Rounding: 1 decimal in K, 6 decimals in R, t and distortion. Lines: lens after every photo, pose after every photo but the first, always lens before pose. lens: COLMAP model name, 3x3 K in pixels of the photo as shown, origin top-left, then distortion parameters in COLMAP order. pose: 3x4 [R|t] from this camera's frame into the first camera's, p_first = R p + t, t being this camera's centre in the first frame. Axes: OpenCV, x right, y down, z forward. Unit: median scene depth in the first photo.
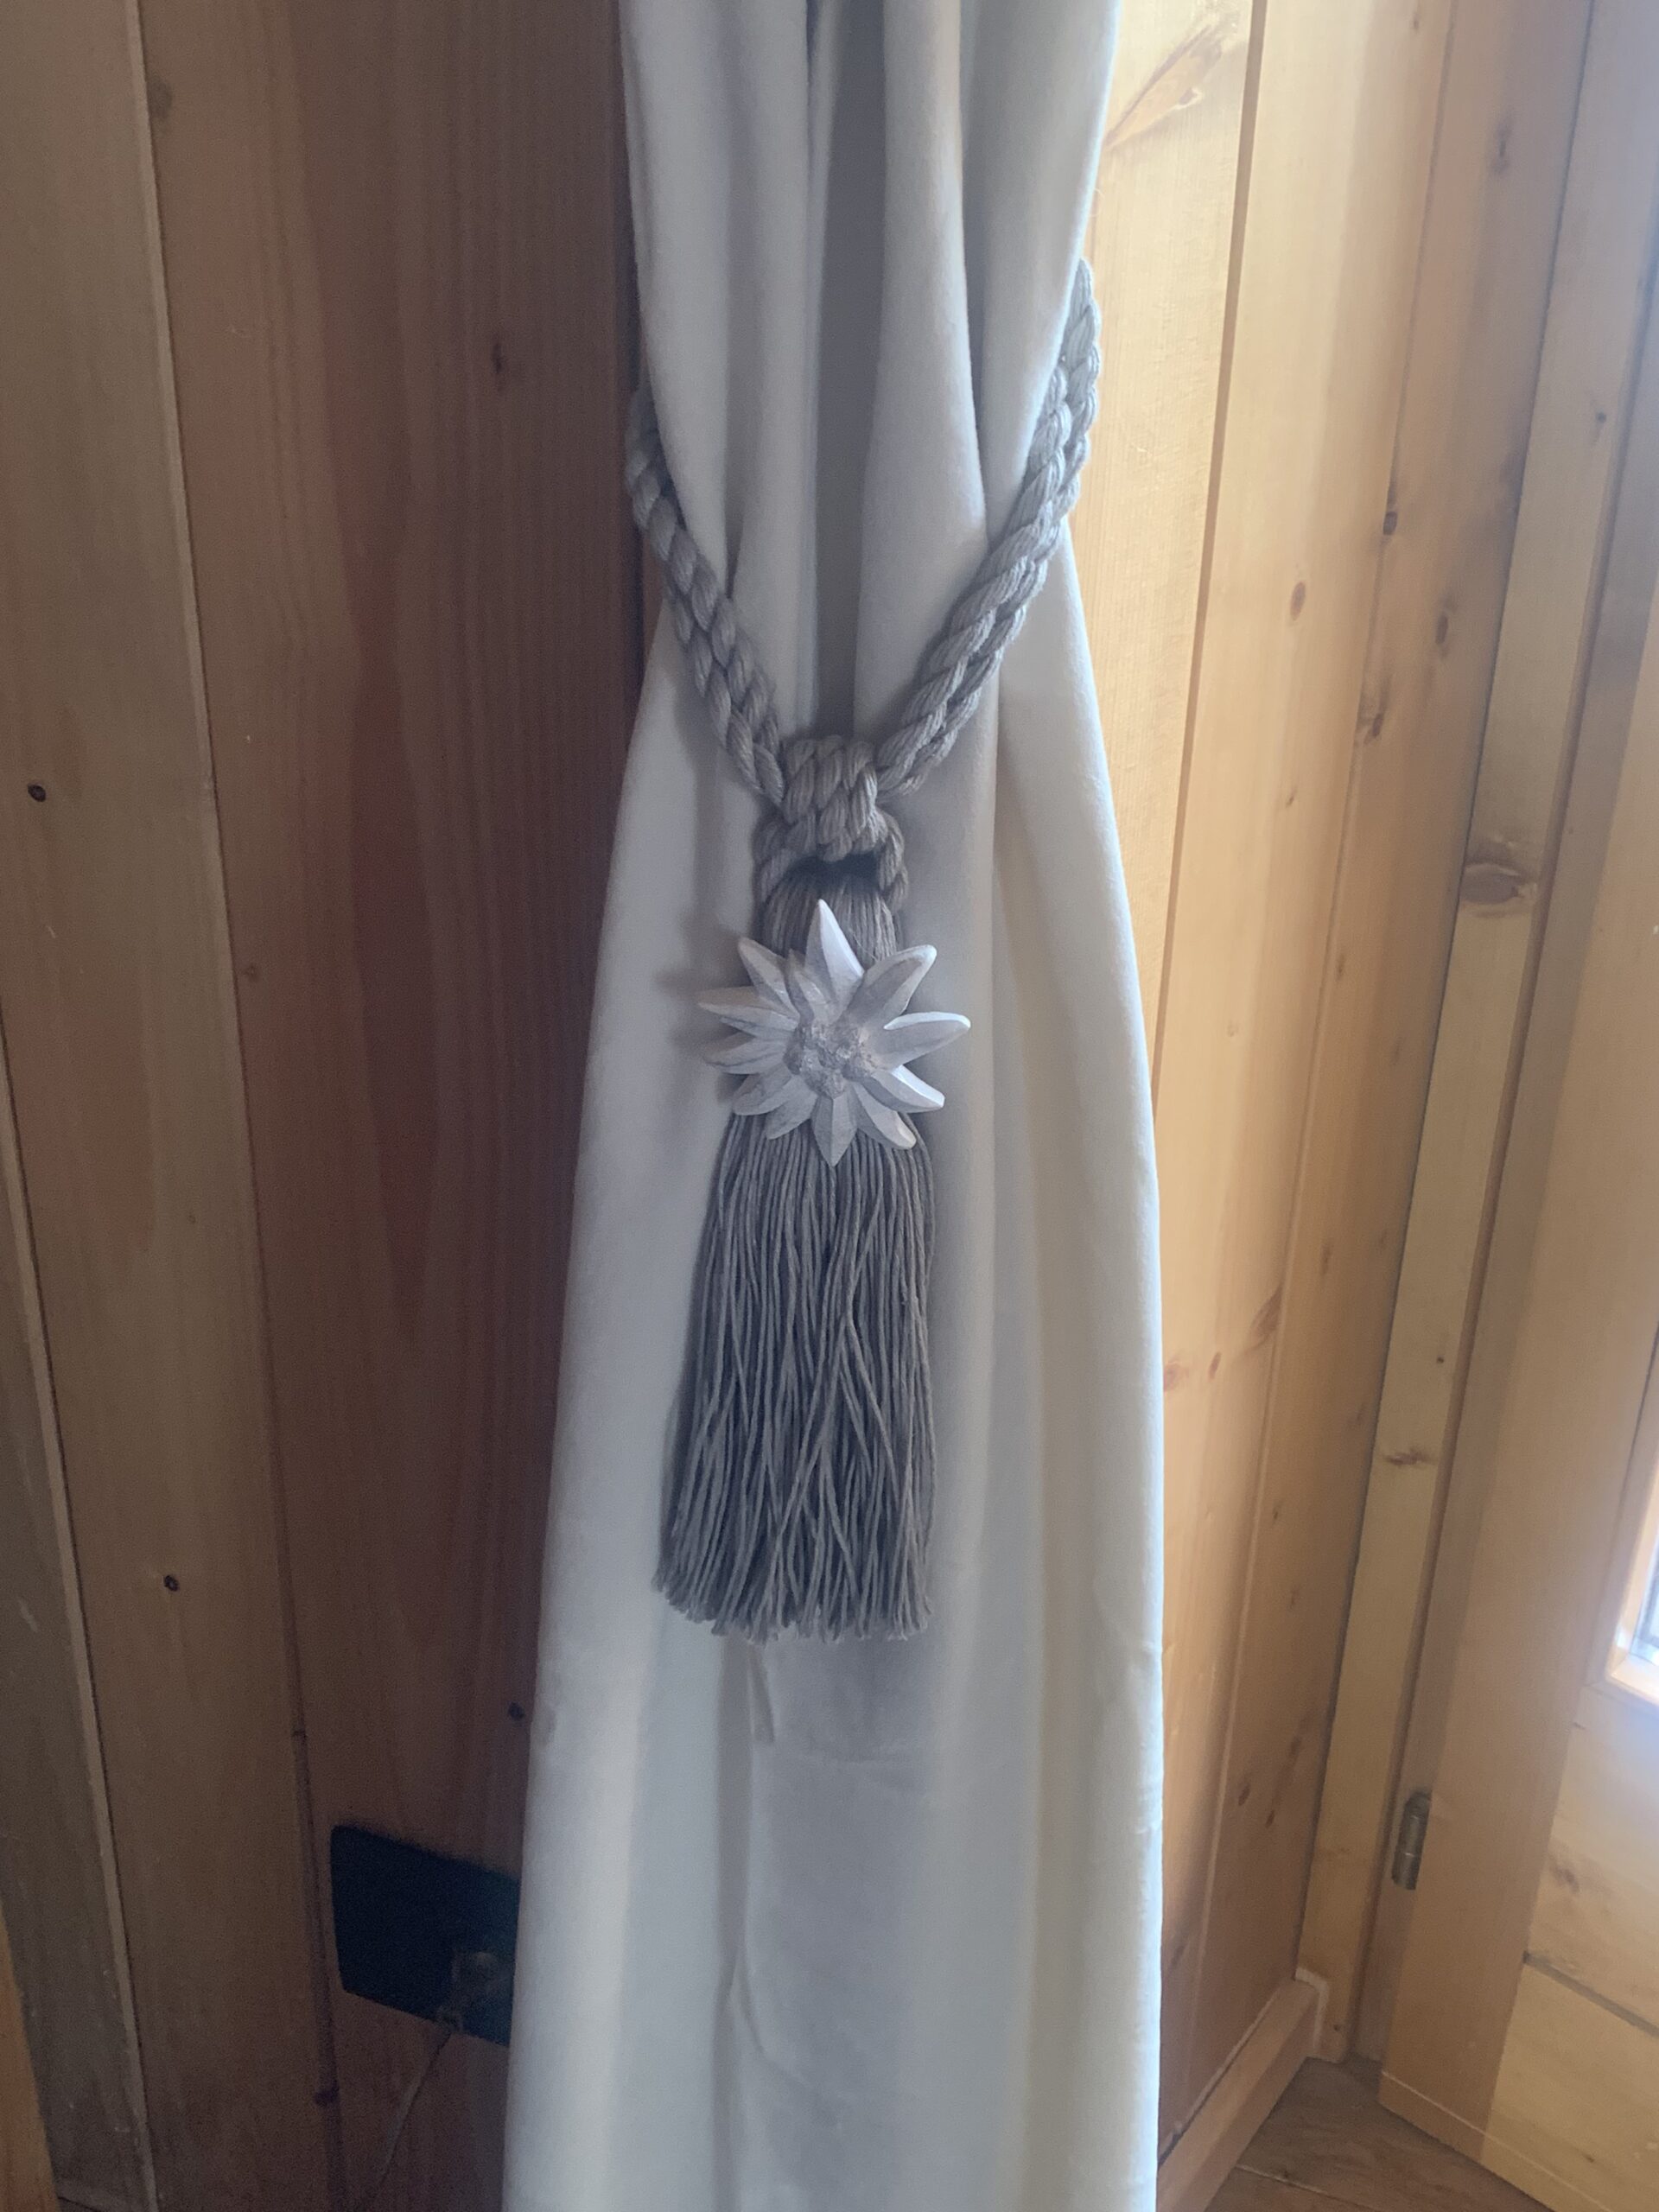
lens RADIAL K [[2340.7, 0, 827.4], [0, 2340.7, 1101.5], [0, 0, 1]] dist [0.026114, 0.000000]
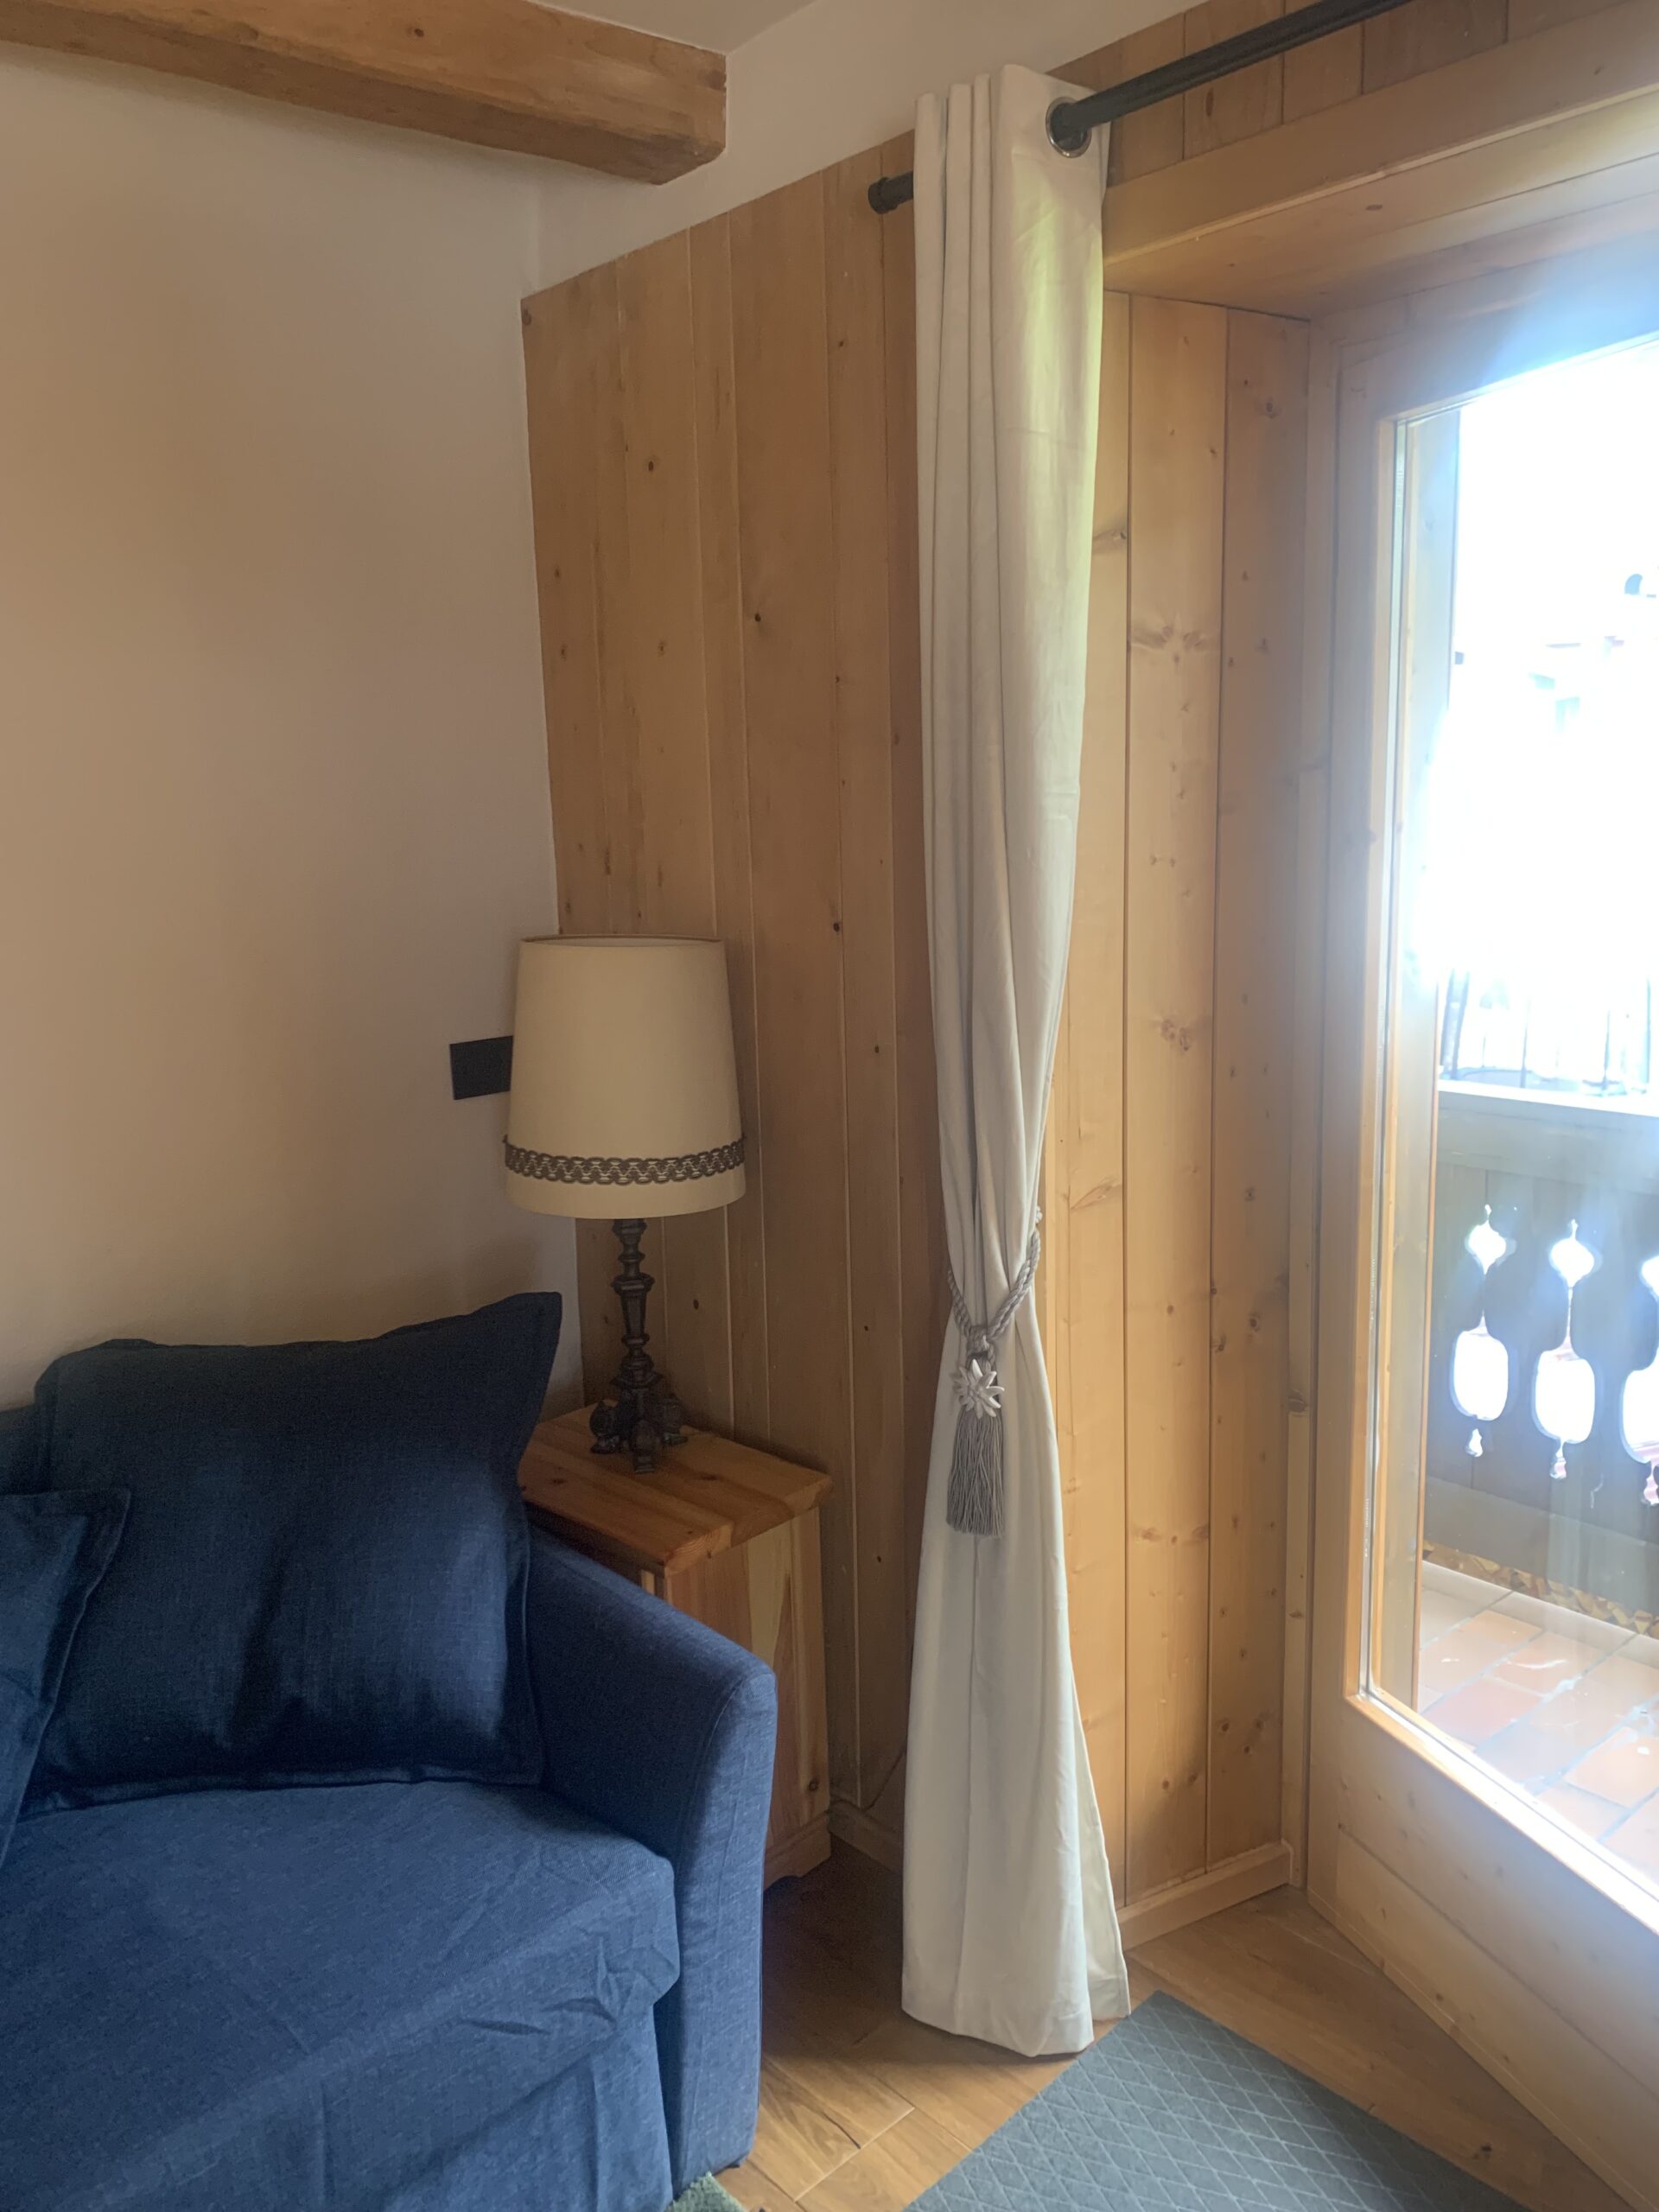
lens RADIAL K [[1682.0, 0, 828.8], [0, 1682.0, 1106.8], [0, 0, 1]] dist [-0.002706, -0.001496]
pose [[0.878360, 0.028940, -0.477123, 1.324115], [-0.168983, 0.952510, -0.253315, 0.335481], [0.447133, 0.303128, 0.841538, -2.146600]]
